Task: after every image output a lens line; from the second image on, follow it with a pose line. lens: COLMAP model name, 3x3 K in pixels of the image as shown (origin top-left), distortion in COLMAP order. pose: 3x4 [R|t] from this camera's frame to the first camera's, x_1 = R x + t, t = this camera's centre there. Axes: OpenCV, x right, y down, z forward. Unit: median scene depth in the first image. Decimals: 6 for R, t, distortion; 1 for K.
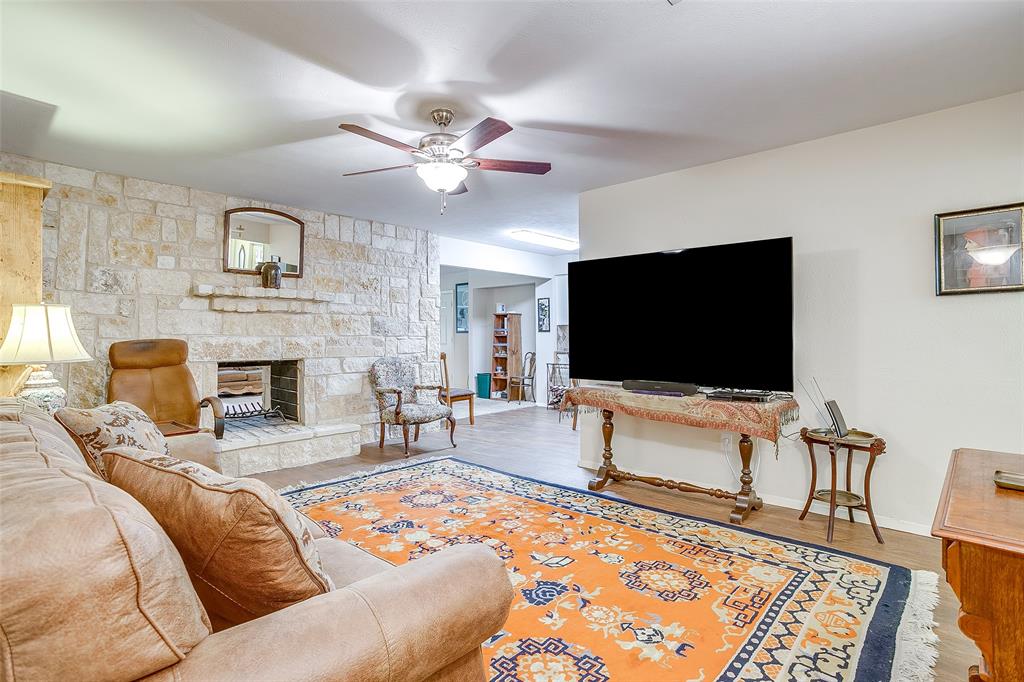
lens RADIAL K [[501.7, 0, 521.4], [0, 501.7, 333.6], [0, 0, 1]] dist [-0.049154, 0.029228]
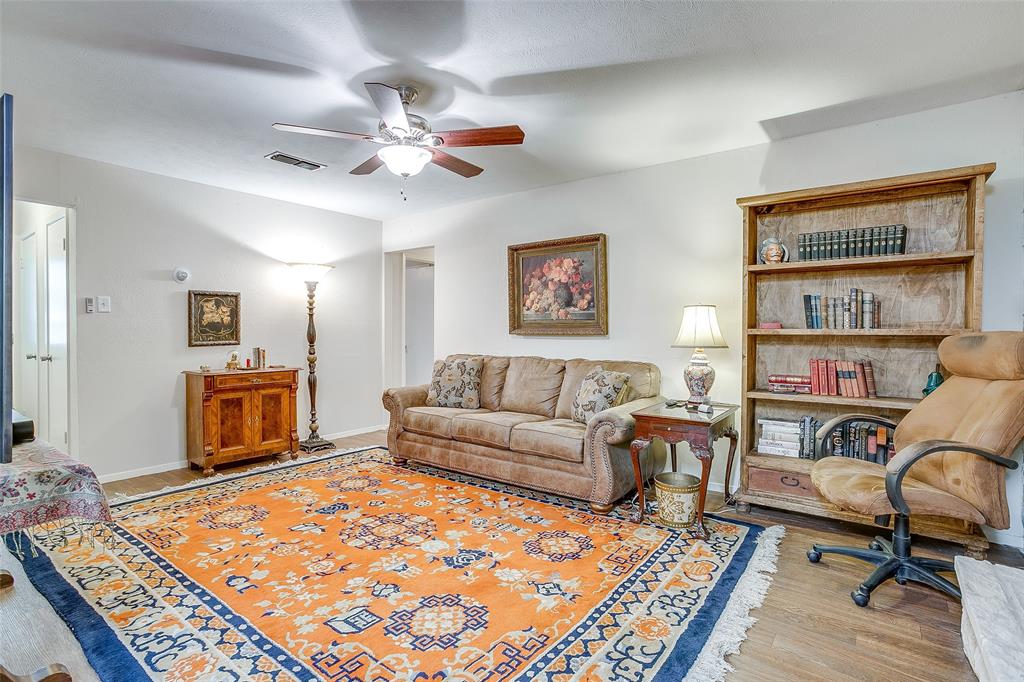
lens RADIAL K [[501.7, 0, 516.7], [0, 501.7, 332.7], [0, 0, 1]] dist [-0.049154, 0.029228]
pose [[-0.996296, 0.005333, -0.085828, -0.215418], [0.005446, 0.999985, -0.001081, 0.010187], [0.085821, -0.001544, -0.996309, 1.473219]]
